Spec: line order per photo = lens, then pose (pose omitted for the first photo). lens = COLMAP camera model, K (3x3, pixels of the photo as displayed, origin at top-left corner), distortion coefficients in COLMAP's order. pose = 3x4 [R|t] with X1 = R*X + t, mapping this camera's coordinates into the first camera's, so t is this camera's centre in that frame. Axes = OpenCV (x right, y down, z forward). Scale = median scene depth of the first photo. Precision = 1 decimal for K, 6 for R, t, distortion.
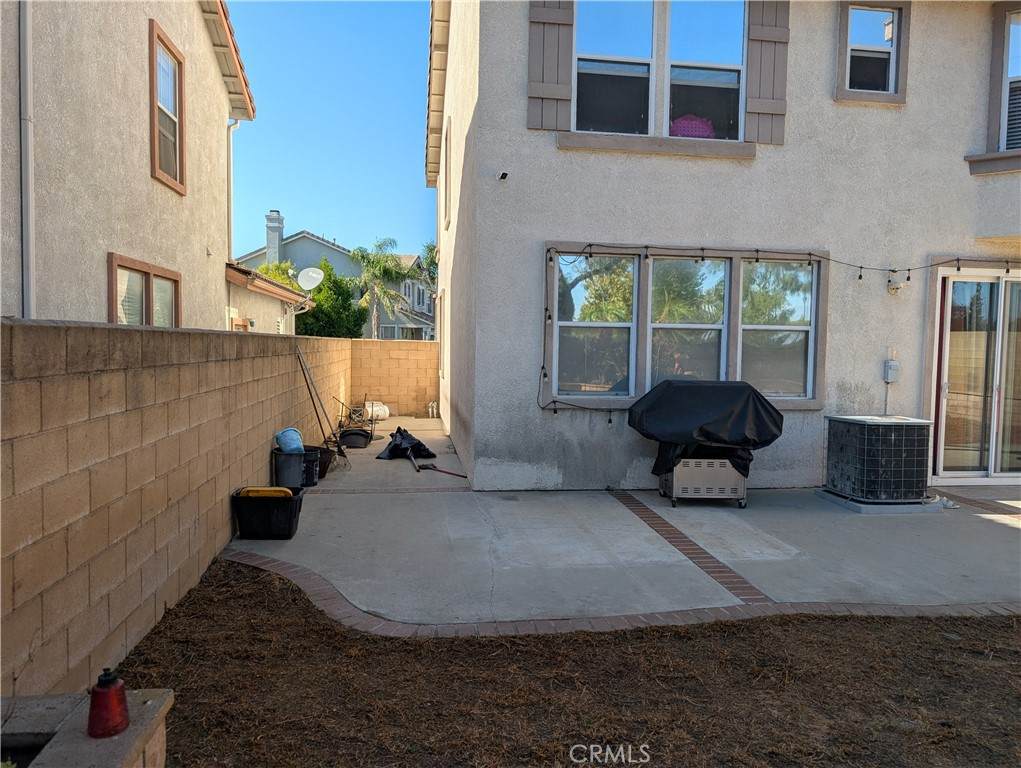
lens RADIAL K [[730.9, 0, 510.5], [0, 730.9, 384.0], [0, 0, 1]] dist [0.028665, -0.034459]
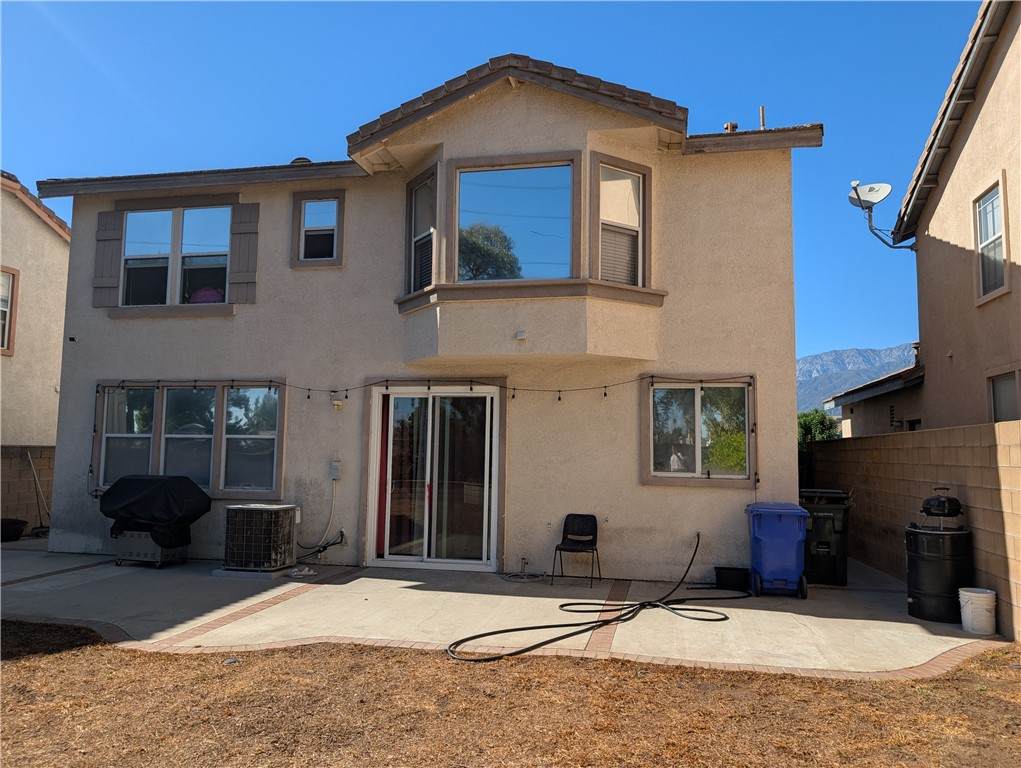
lens RADIAL K [[743.1, 0, 510.5], [0, 743.1, 384.0], [0, 0, 1]] dist [0.042655, -0.041311]
pose [[0.936643, -0.035632, -0.348468, 1.316699], [-0.017058, 0.988993, -0.146975, 0.020253], [0.349870, 0.143607, 0.925726, -0.103988]]
